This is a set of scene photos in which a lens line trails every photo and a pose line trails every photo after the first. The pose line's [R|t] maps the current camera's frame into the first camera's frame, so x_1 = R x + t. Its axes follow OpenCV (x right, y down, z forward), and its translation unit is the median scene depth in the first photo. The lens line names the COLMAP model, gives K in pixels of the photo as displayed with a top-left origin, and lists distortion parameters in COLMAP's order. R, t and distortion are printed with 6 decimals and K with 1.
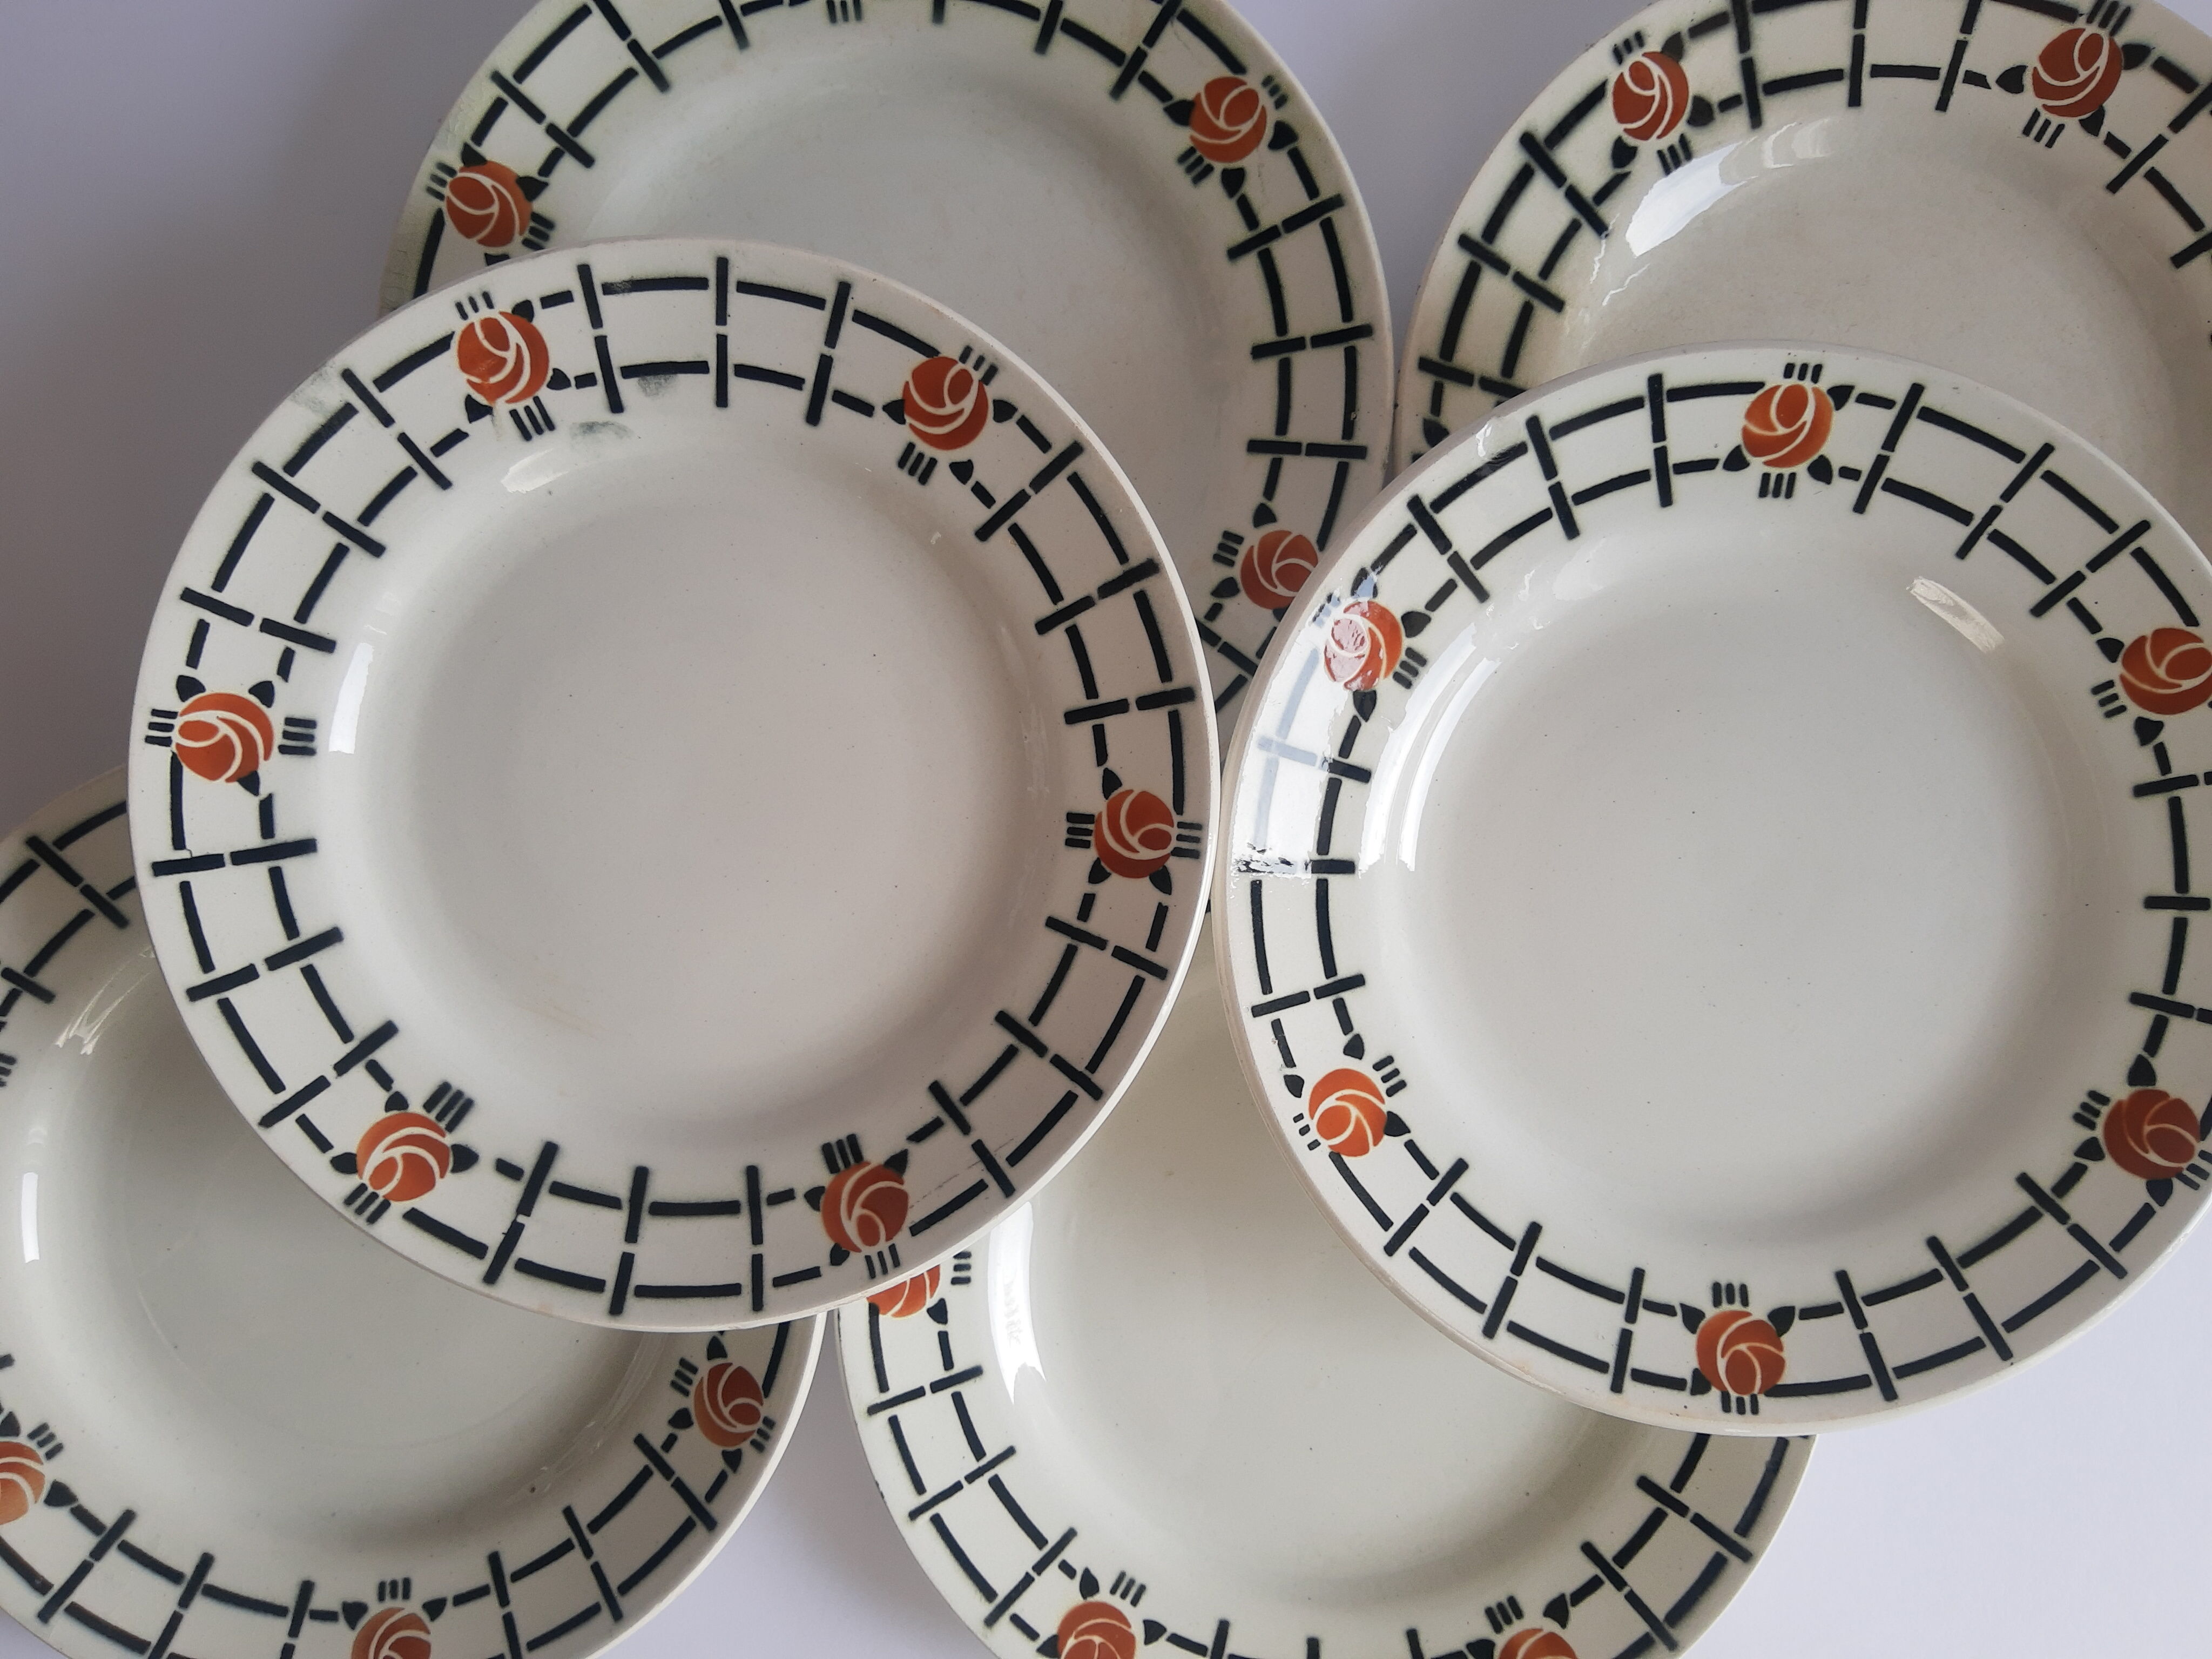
lens RADIAL K [[1686.0, 0, 1113.9], [0, 1686.0, 833.8], [0, 0, 1]] dist [-0.048323, 0.040390]
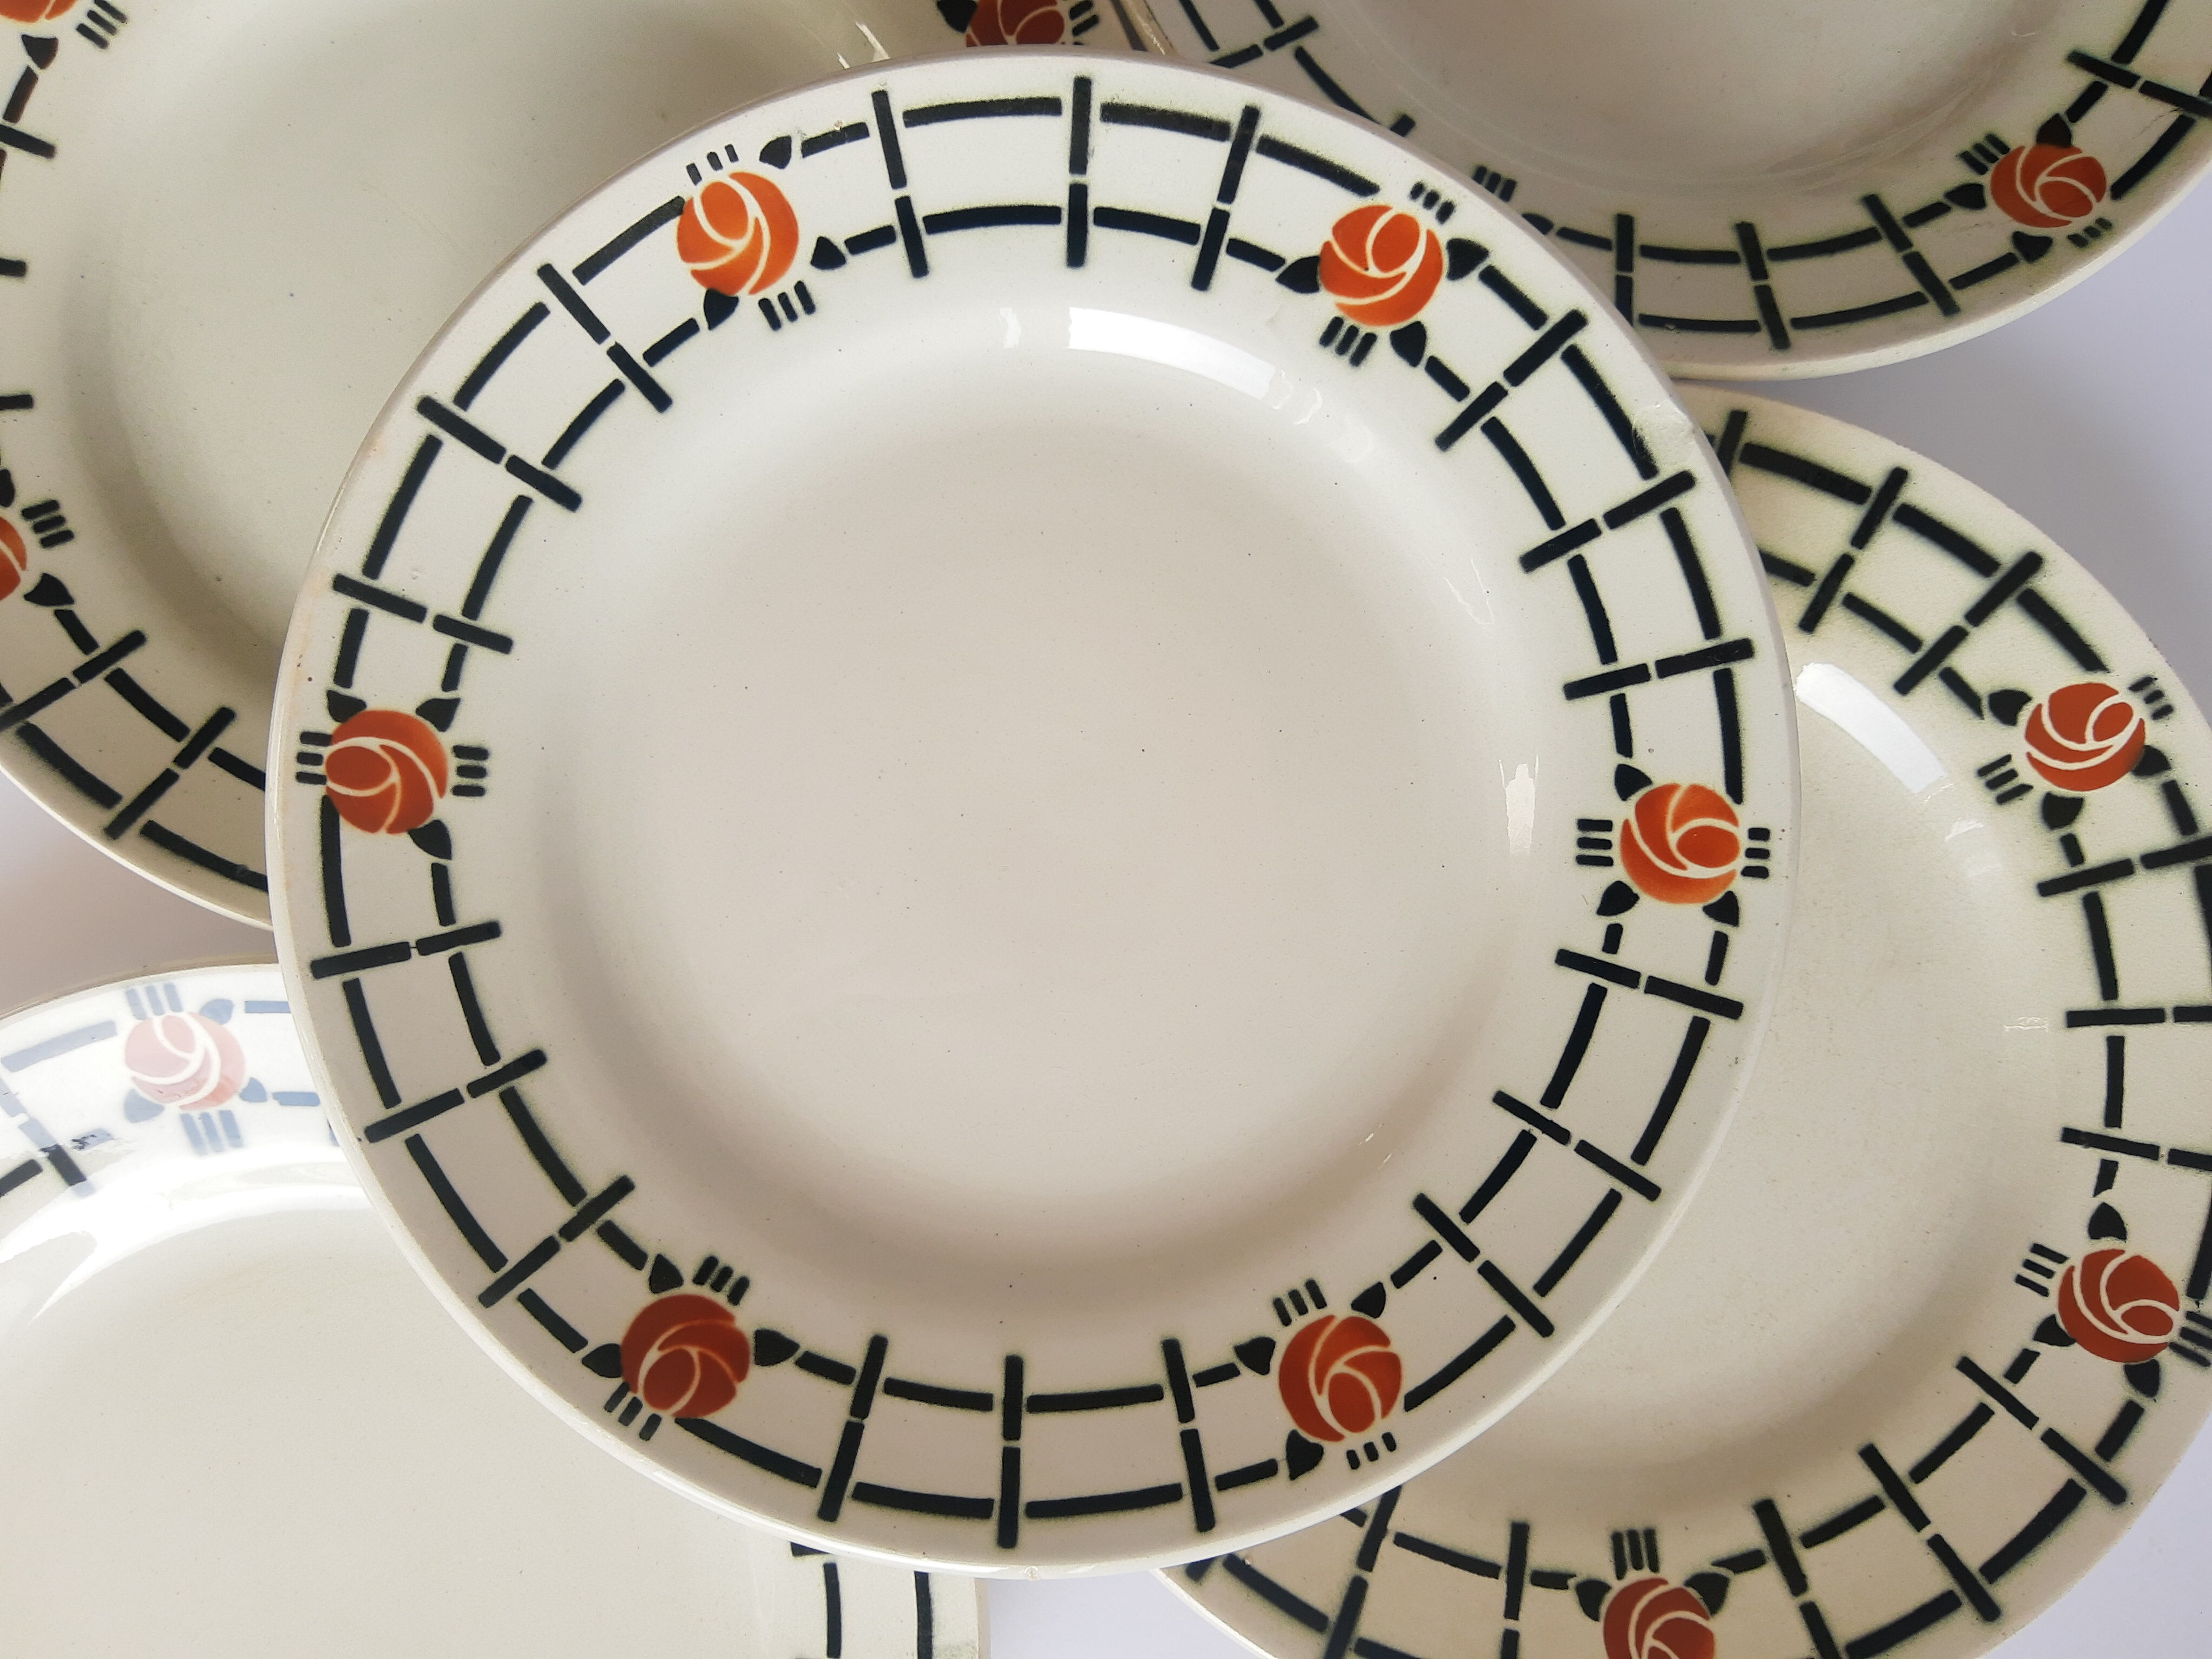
lens RADIAL K [[1756.0, 0, 1101.4], [0, 1756.0, 794.2], [0, 0, 1]] dist [-0.067534, 0.061745]
pose [[-0.010413, 0.999759, -0.019329, 0.394000], [-0.999324, -0.011086, -0.035054, 0.032697], [-0.035260, 0.018951, 0.999198, 0.249958]]
